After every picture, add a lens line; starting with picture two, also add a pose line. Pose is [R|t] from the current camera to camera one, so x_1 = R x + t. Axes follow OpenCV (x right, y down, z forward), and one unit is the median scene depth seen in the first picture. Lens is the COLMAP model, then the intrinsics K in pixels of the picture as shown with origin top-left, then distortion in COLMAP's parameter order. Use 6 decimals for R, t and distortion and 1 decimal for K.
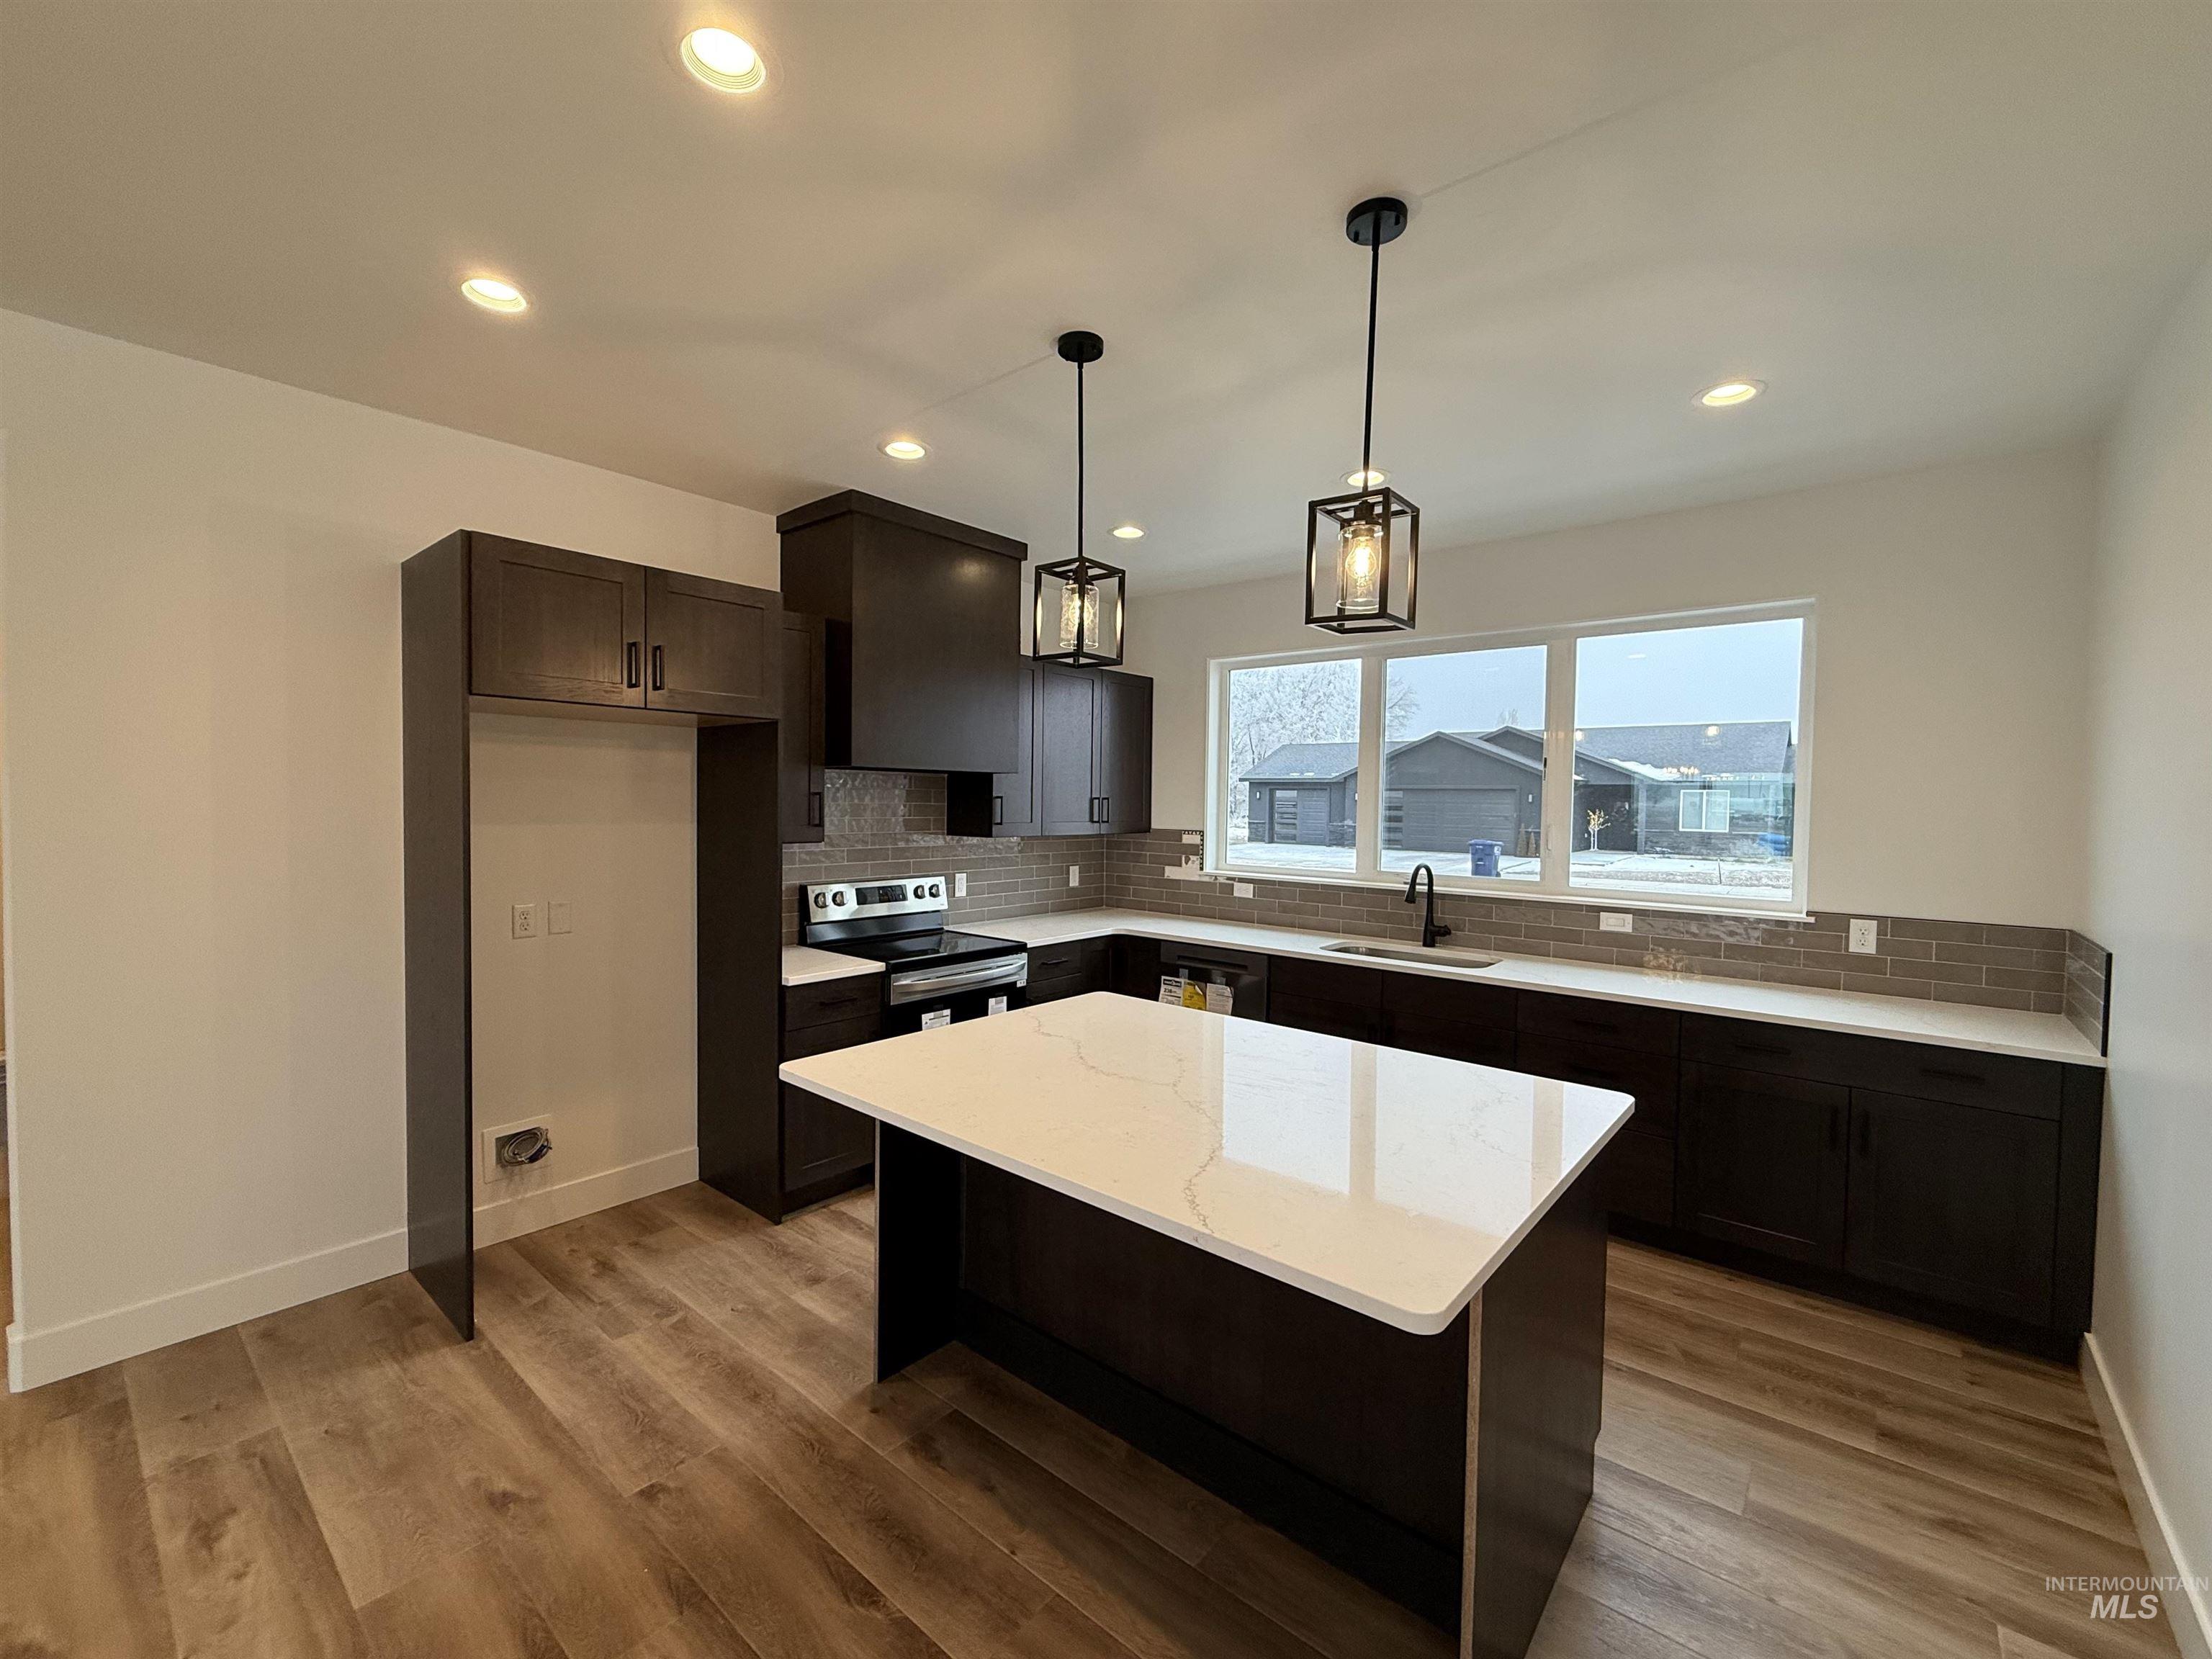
lens RADIAL K [[916.9, 0, 1105.0], [0, 916.9, 826.4], [0, 0, 1]] dist [0.001376, -0.000706]
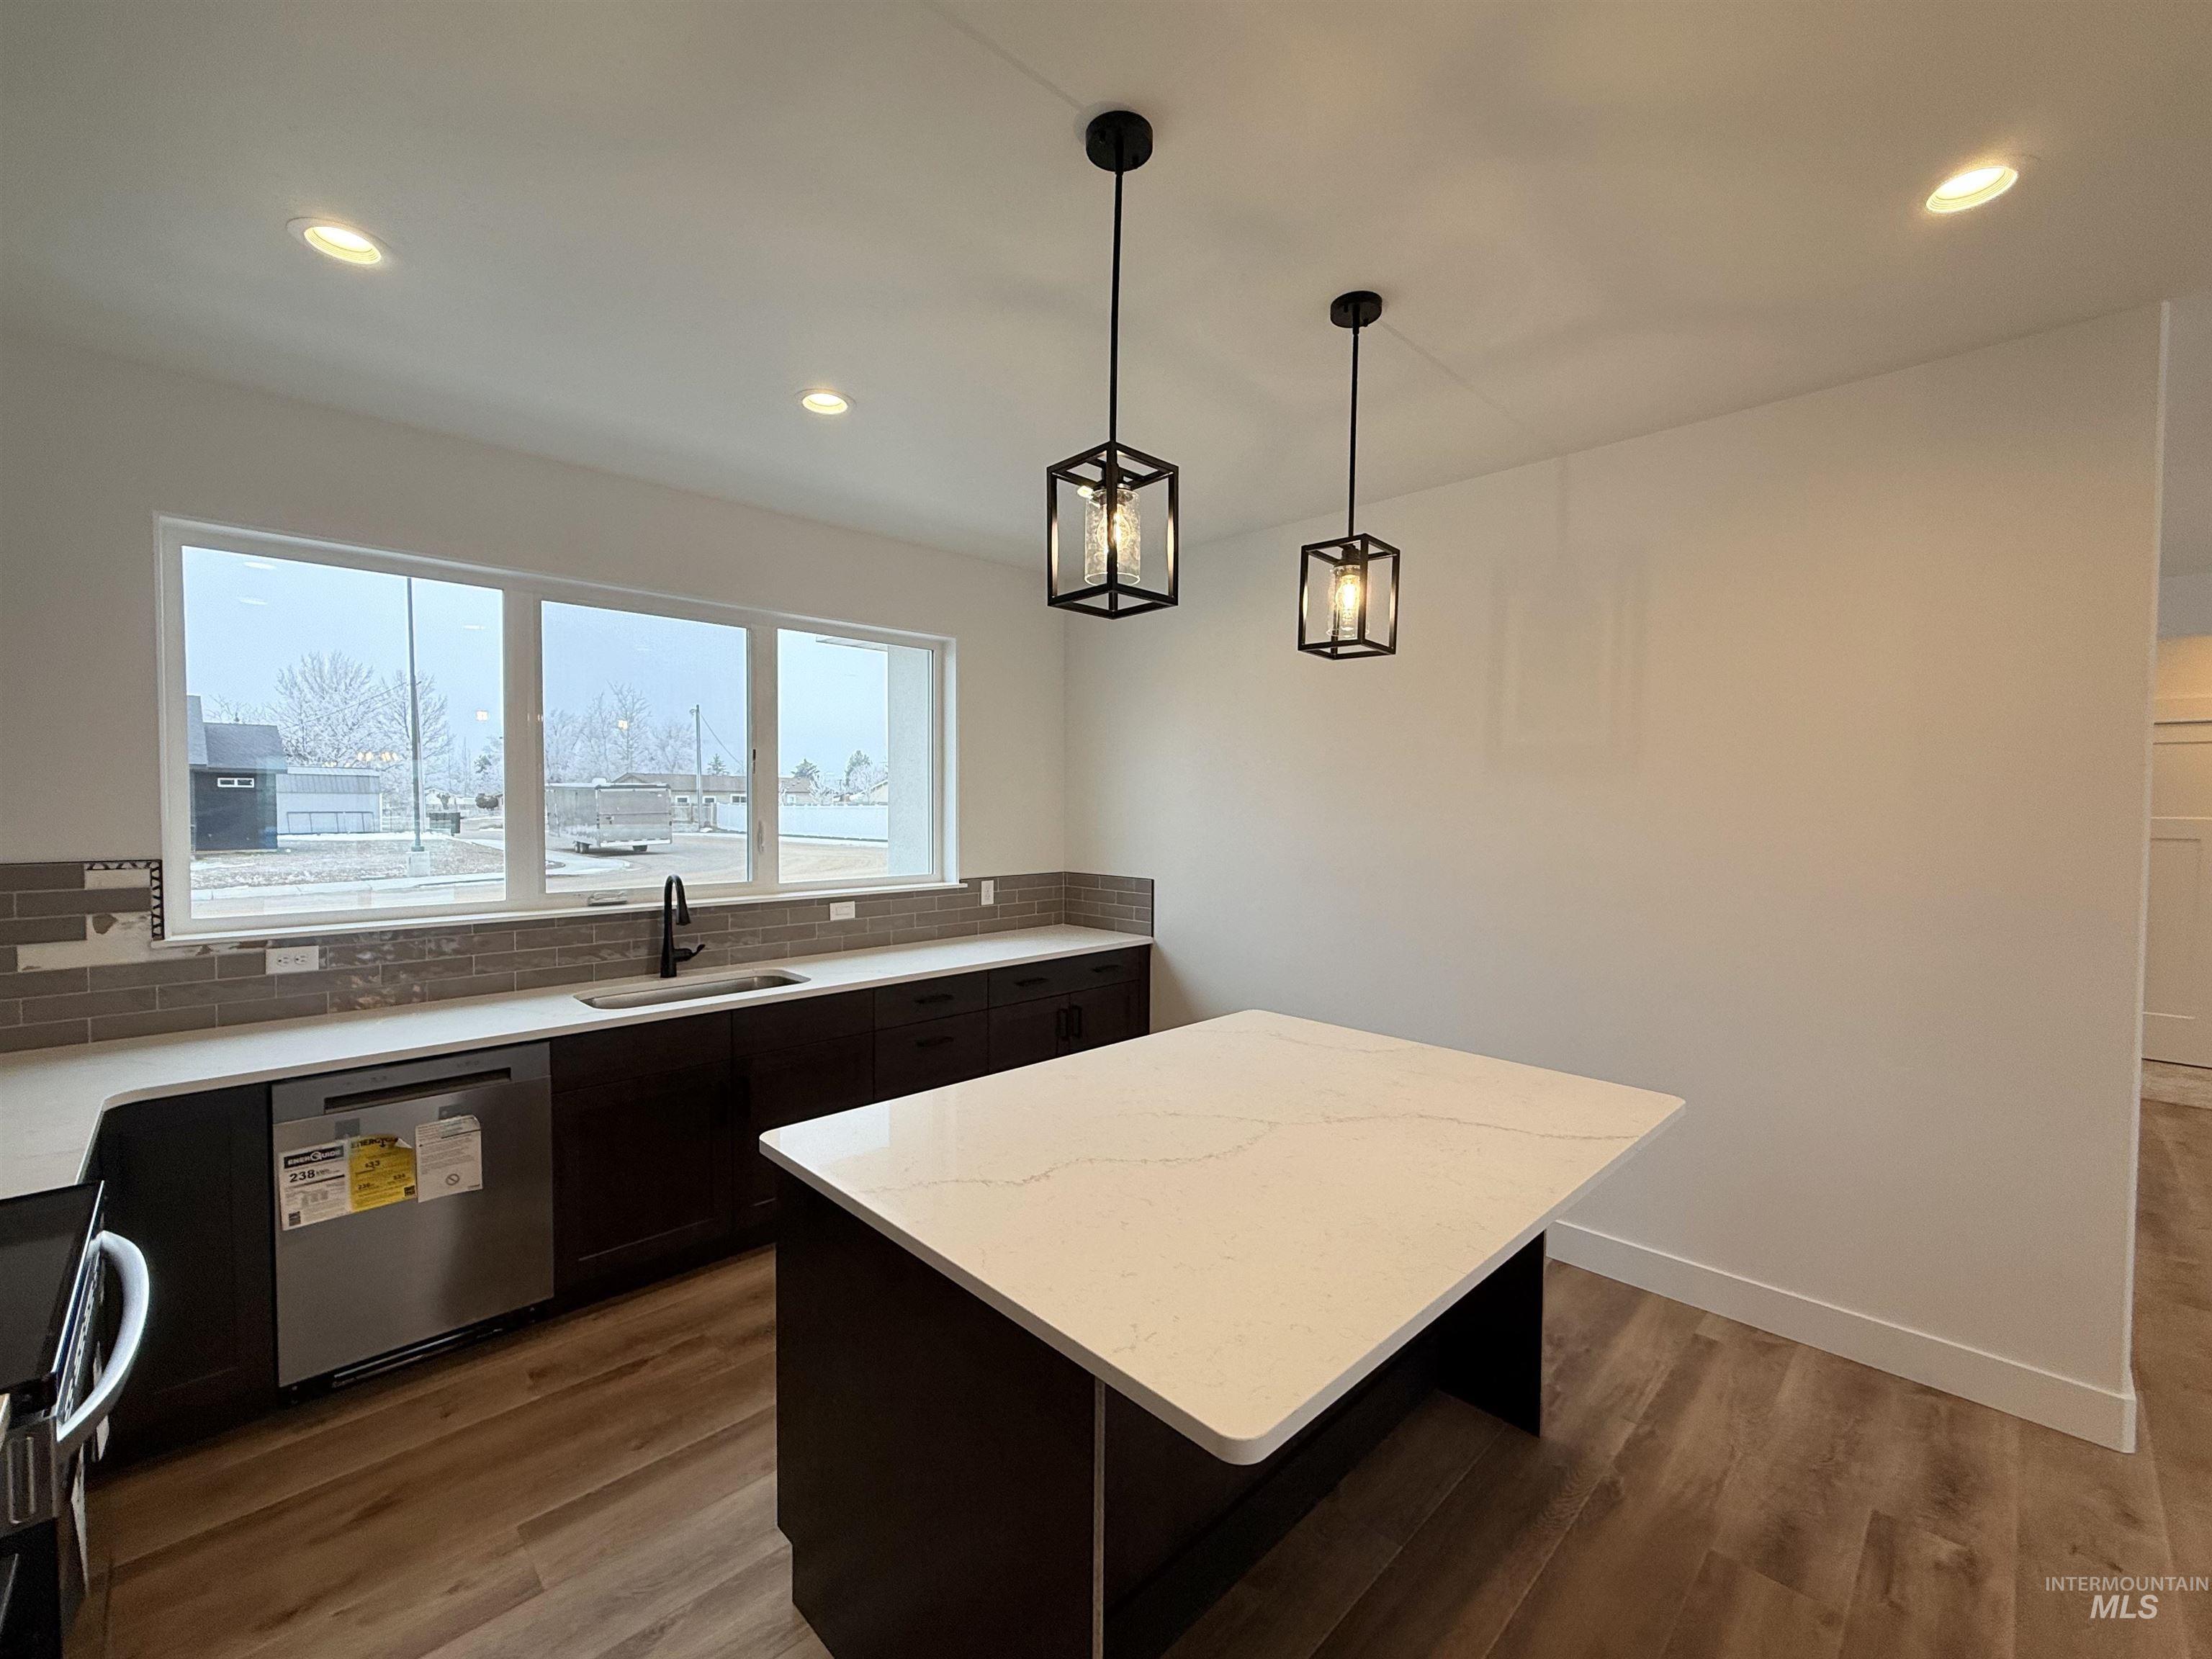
lens RADIAL K [[916.9, 0, 1105.0], [0, 916.9, 826.4], [0, 0, 1]] dist [0.001376, -0.000706]
pose [[0.092954, -0.041812, 0.994792, -0.433108], [0.026804, 0.998861, 0.039478, -0.024274], [-0.995310, 0.022995, 0.093969, 0.569401]]
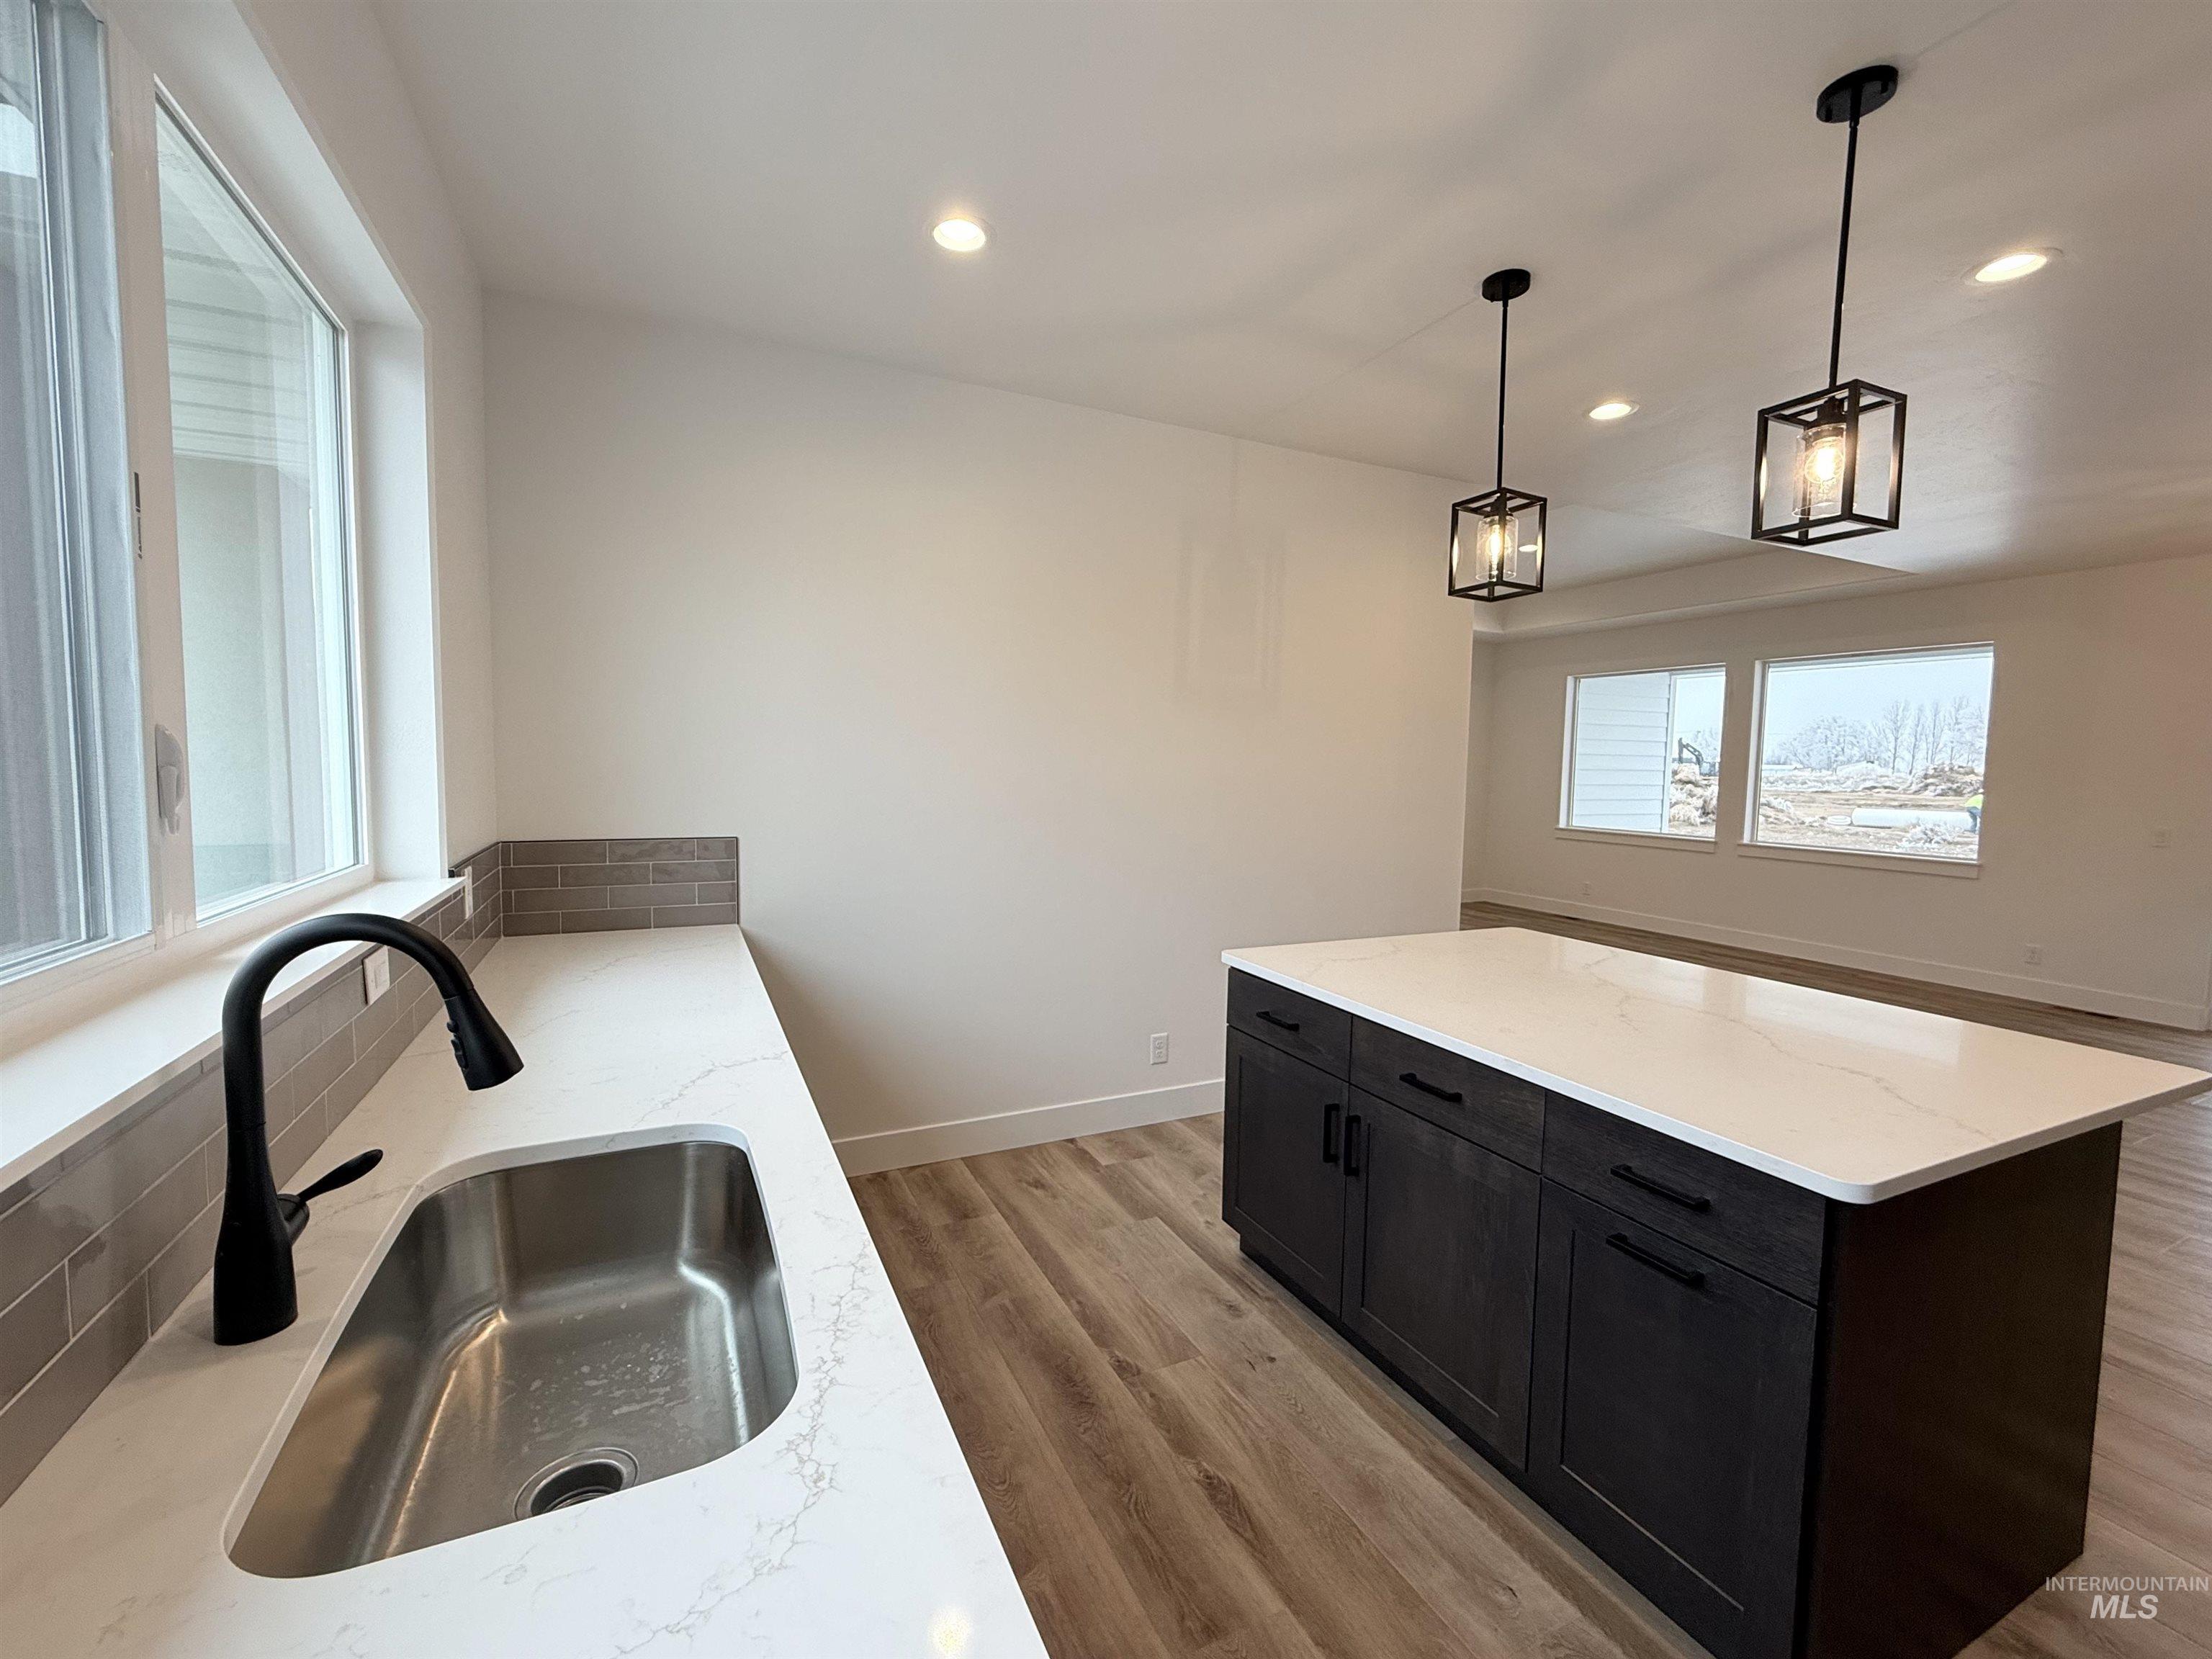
lens RADIAL K [[916.9, 0, 1105.0], [0, 916.9, 826.4], [0, 0, 1]] dist [0.001376, -0.000706]
pose [[-0.910604, -0.059921, 0.408914, 0.108845], [-0.018661, 0.994385, 0.104160, -0.005474], [-0.412859, 0.087218, -0.906609, 1.161448]]
